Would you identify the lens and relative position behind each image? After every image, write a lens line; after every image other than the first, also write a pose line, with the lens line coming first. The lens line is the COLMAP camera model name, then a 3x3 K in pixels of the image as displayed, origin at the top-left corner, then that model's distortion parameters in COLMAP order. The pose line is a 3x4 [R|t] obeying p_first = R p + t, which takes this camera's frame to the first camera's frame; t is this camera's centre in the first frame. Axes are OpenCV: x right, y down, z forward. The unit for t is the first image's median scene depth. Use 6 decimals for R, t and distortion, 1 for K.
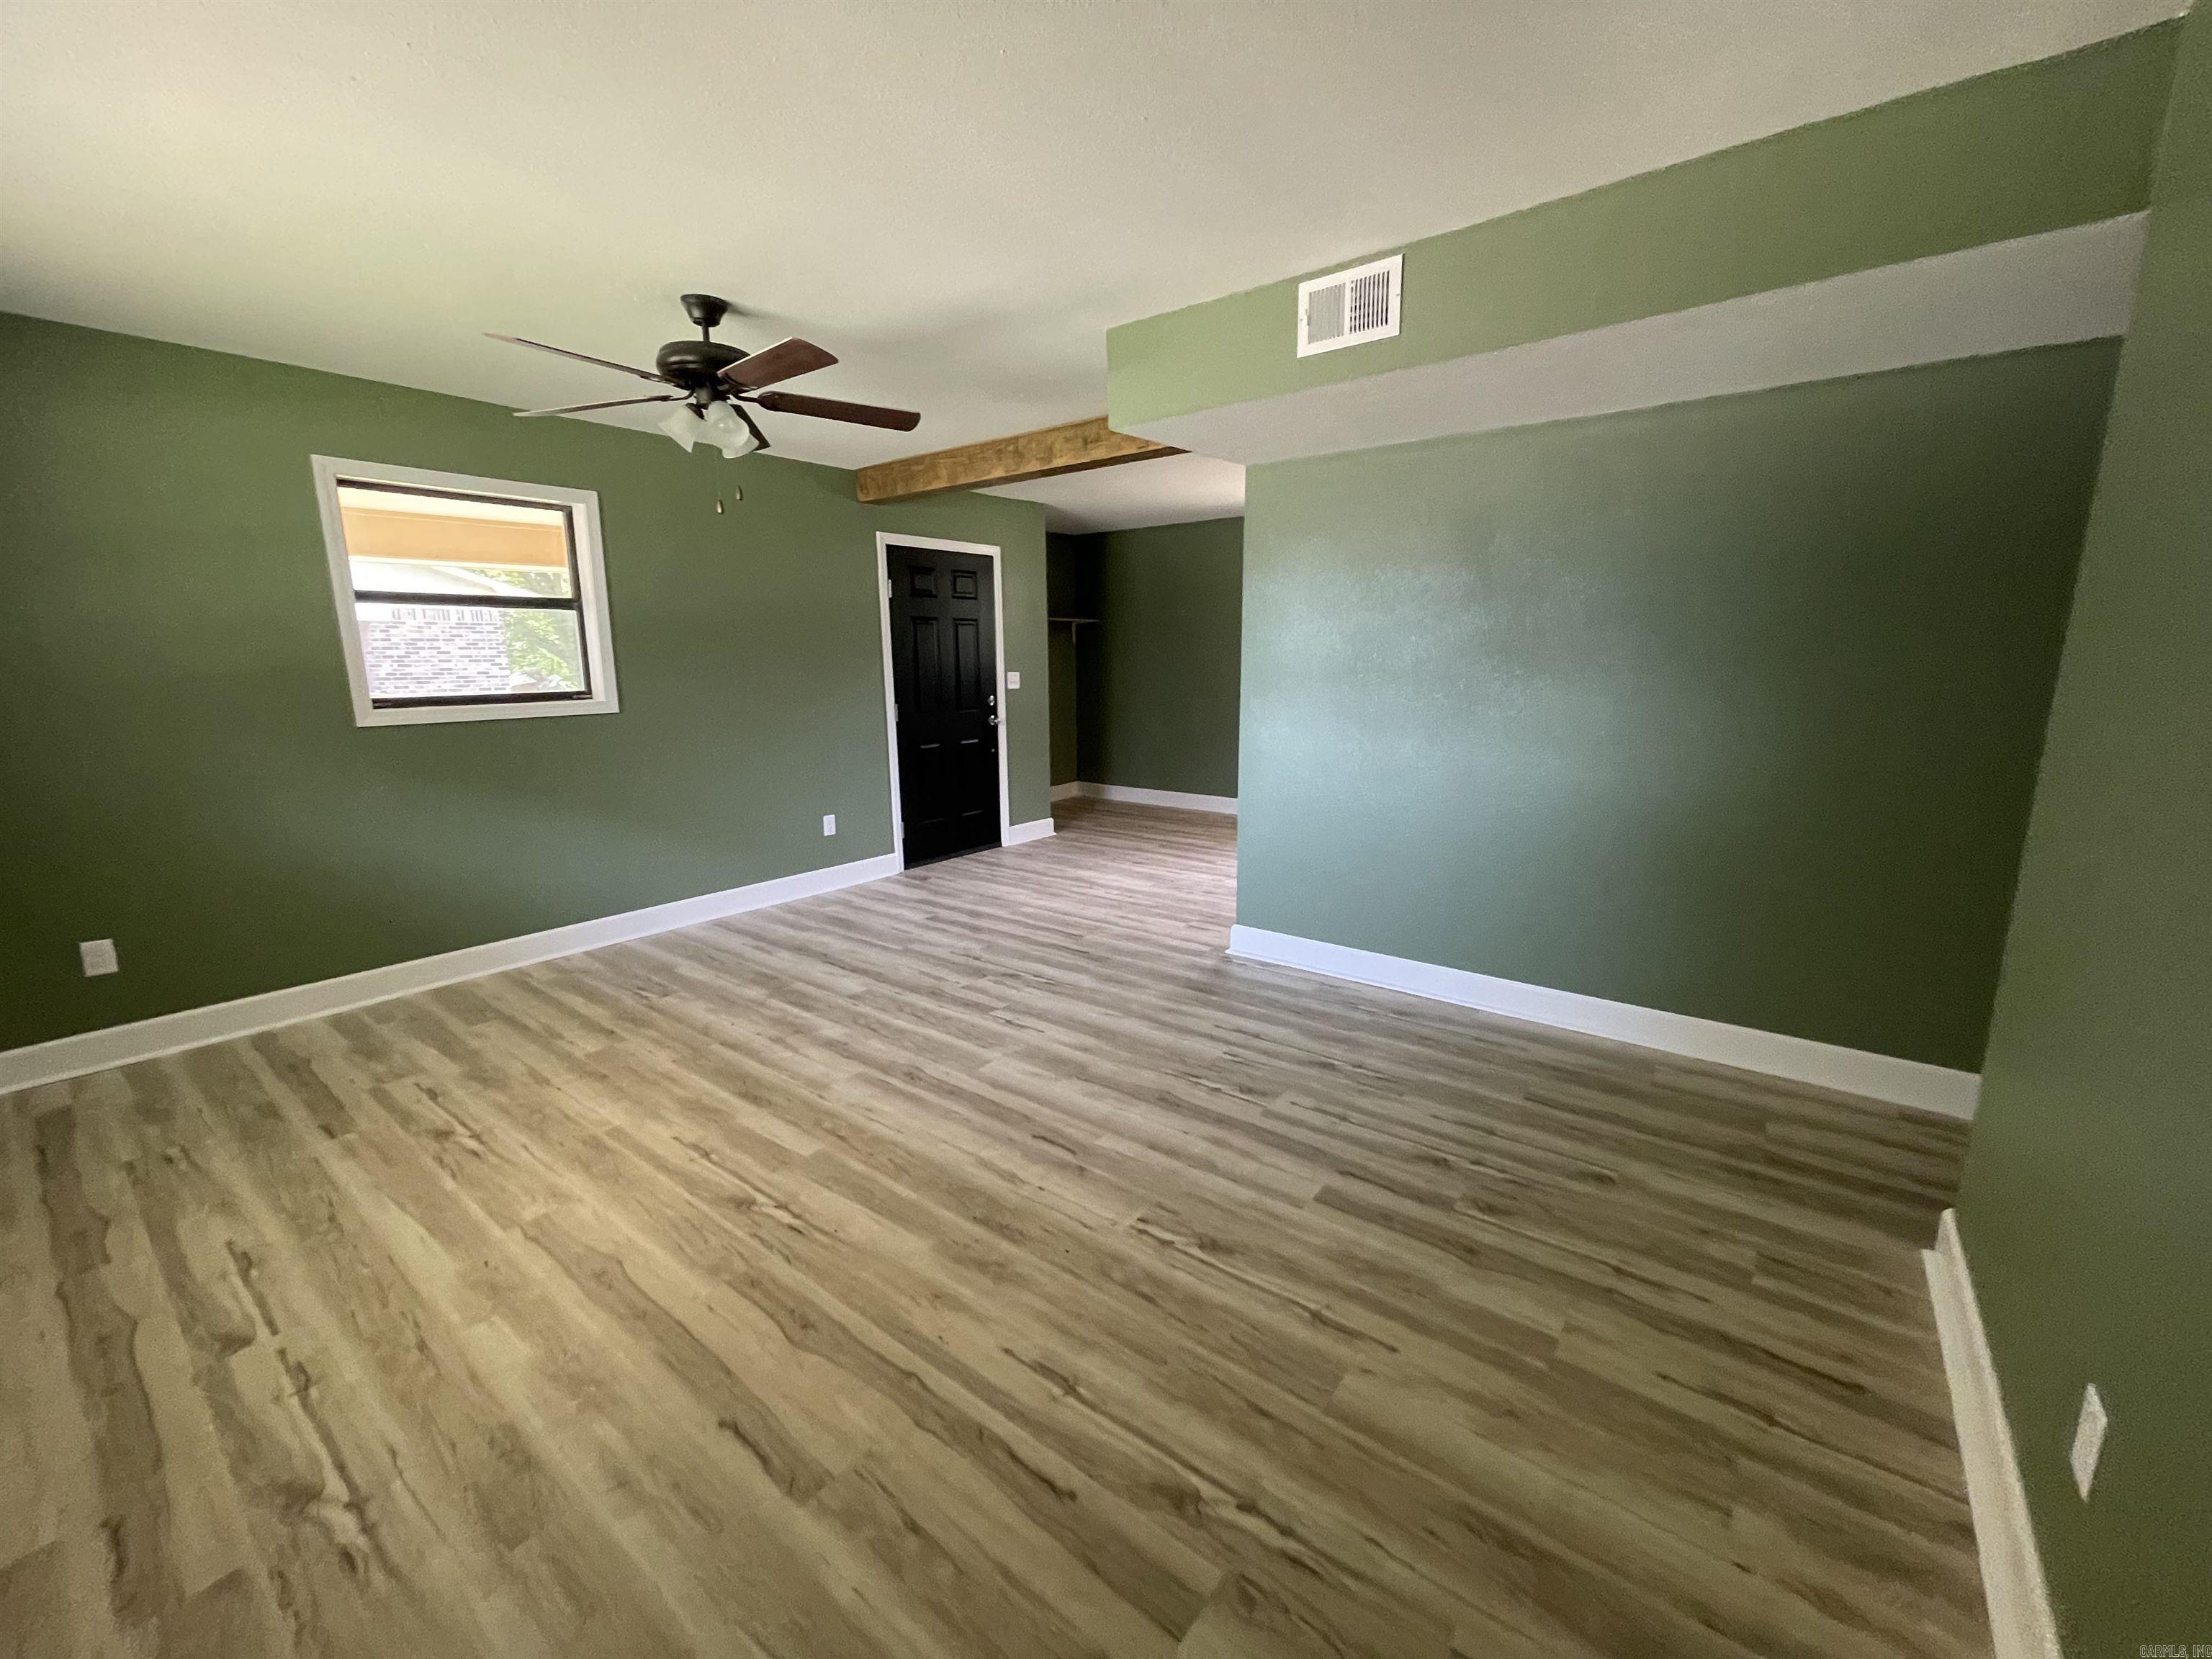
lens RADIAL K [[892.2, 0, 1100.7], [0, 892.2, 833.6], [0, 0, 1]] dist [-0.003793, 0.002236]
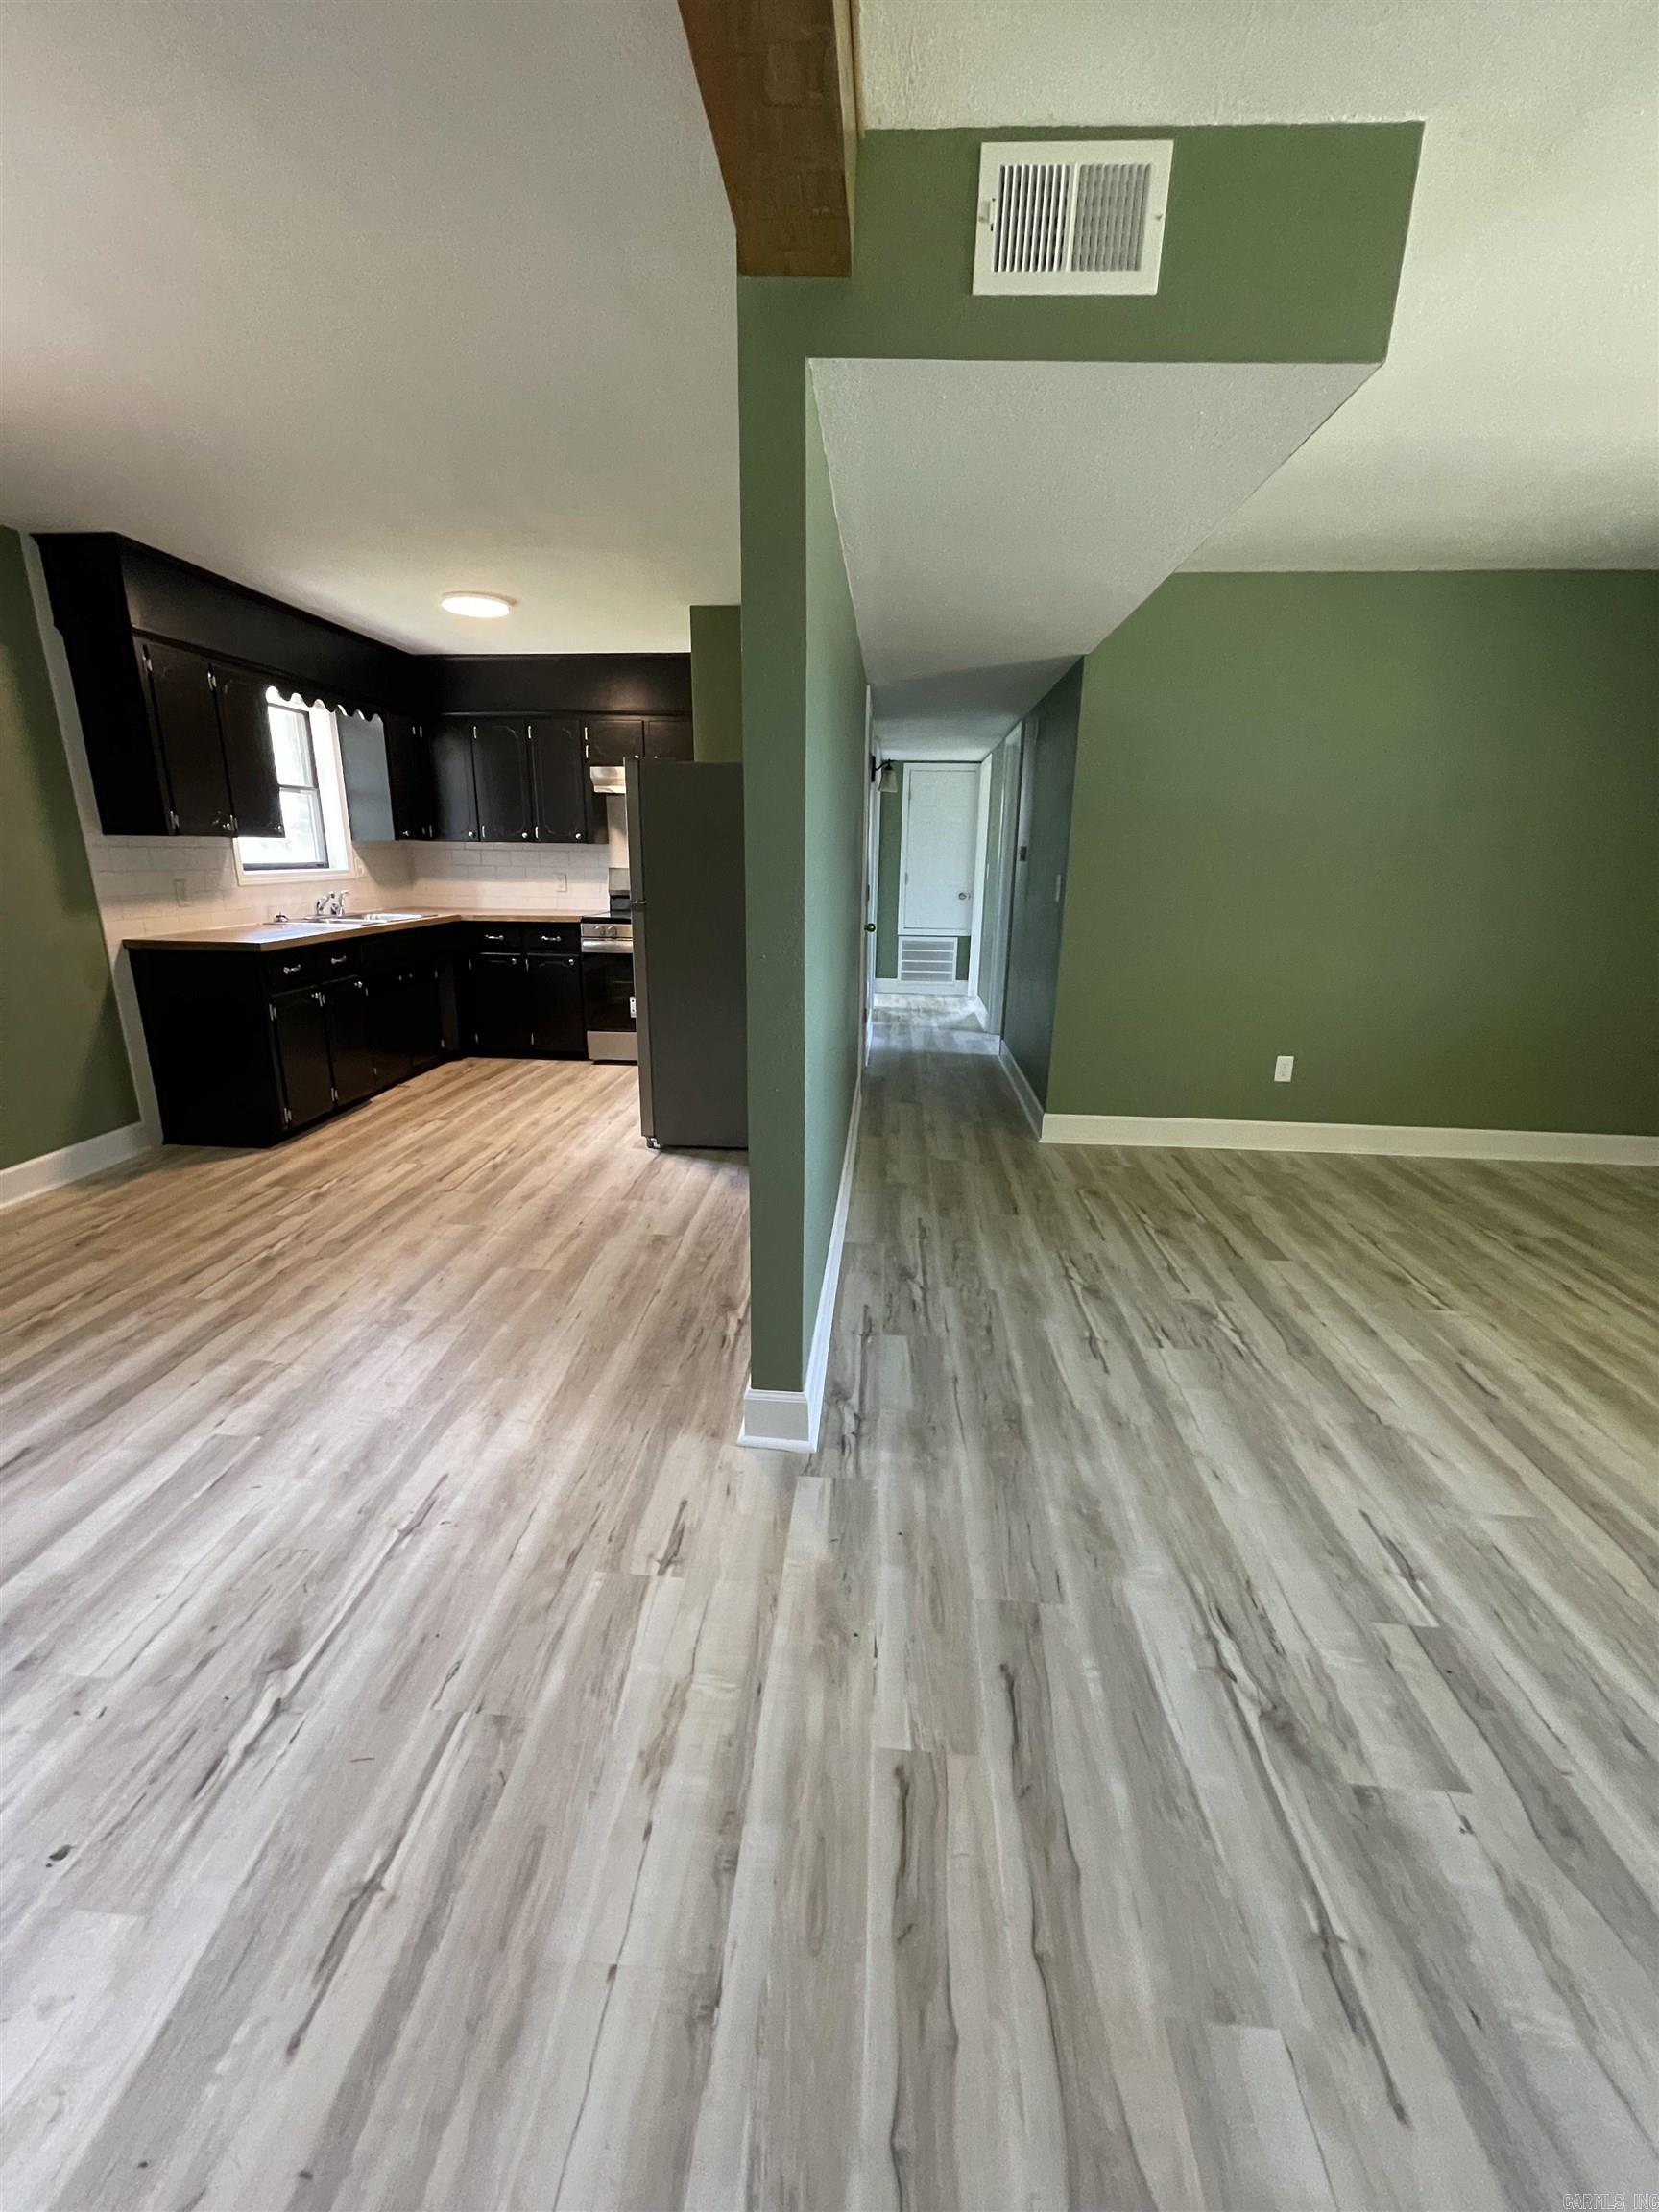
lens RADIAL K [[892.2, 0, 829.1], [0, 892.2, 1098.7], [0, 0, 1]] dist [-0.003793, 0.002236]
pose [[-0.560114, -0.223506, 0.797695, -0.288674], [0.156578, 0.916997, 0.366878, -0.305285], [-0.813483, 0.330395, -0.478627, 1.568330]]
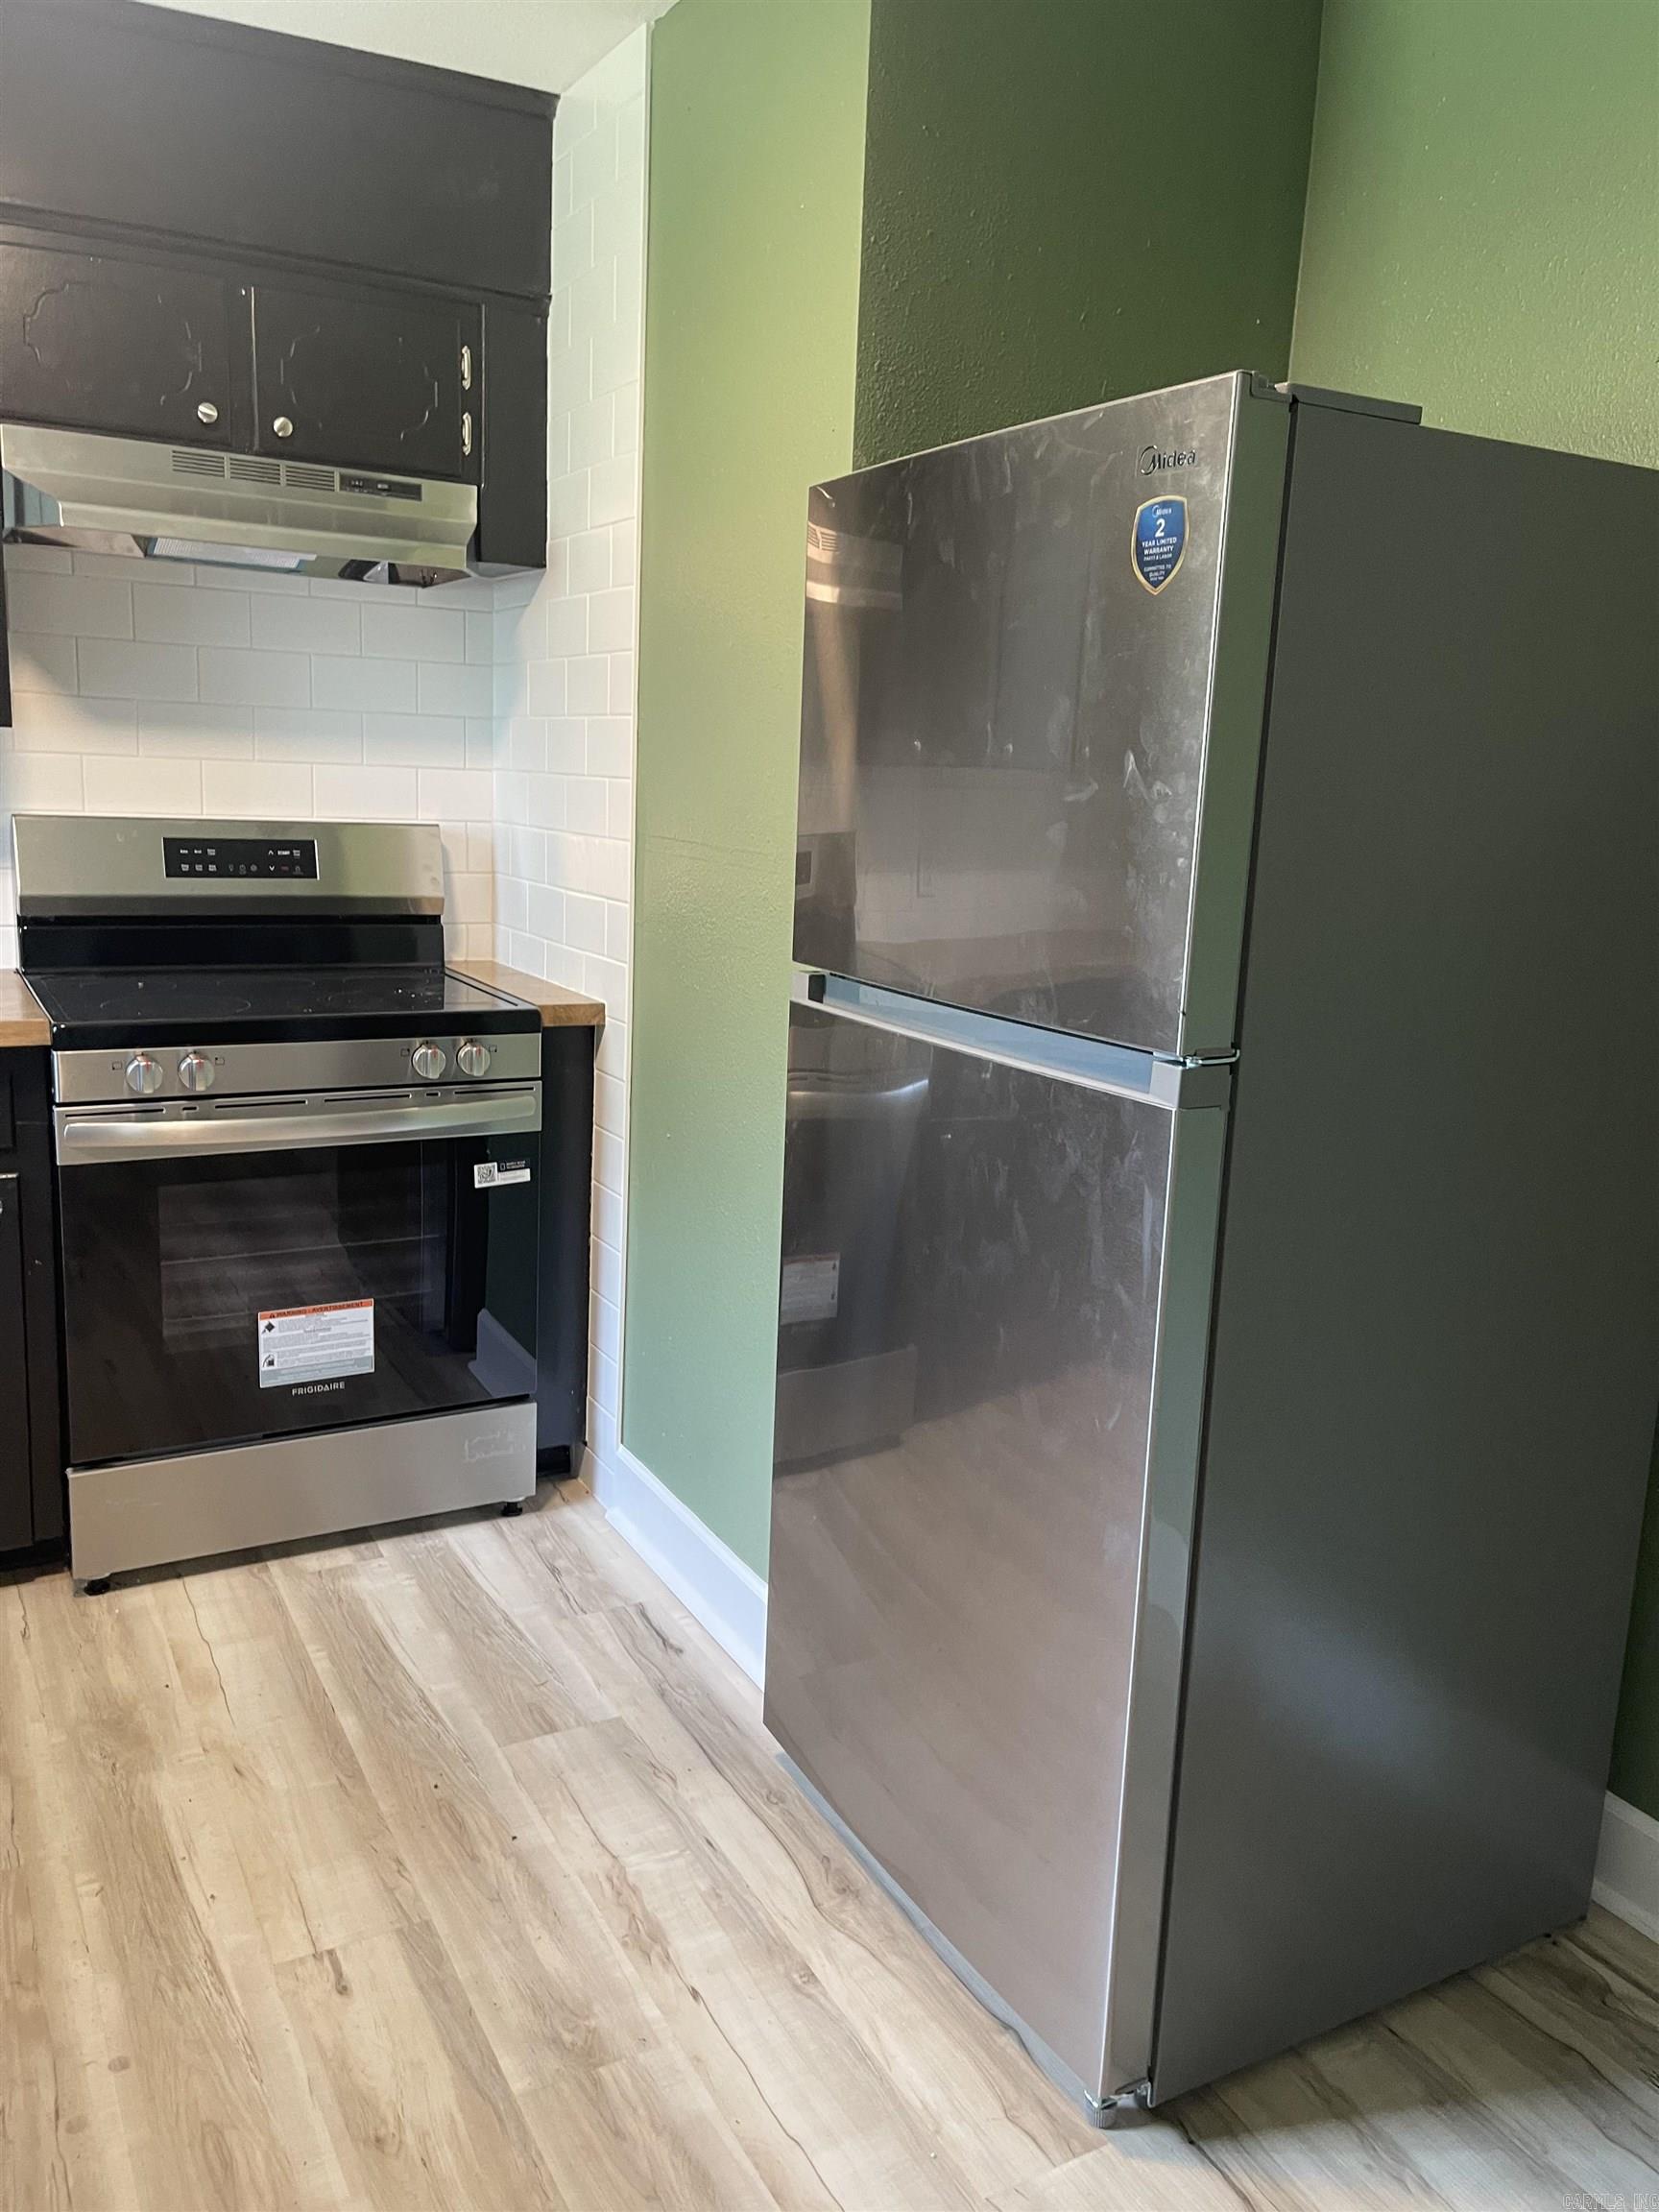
lens RADIAL K [[1672.1, 0, 839.1], [0, 1672.1, 1097.6], [0, 0, 1]] dist [0.068589, -0.096343]
pose [[-0.924494, -0.112633, 0.364175, 0.817406], [0.034069, 0.927114, 0.373228, -0.323642], [-0.379670, 0.357454, -0.853274, 1.566521]]
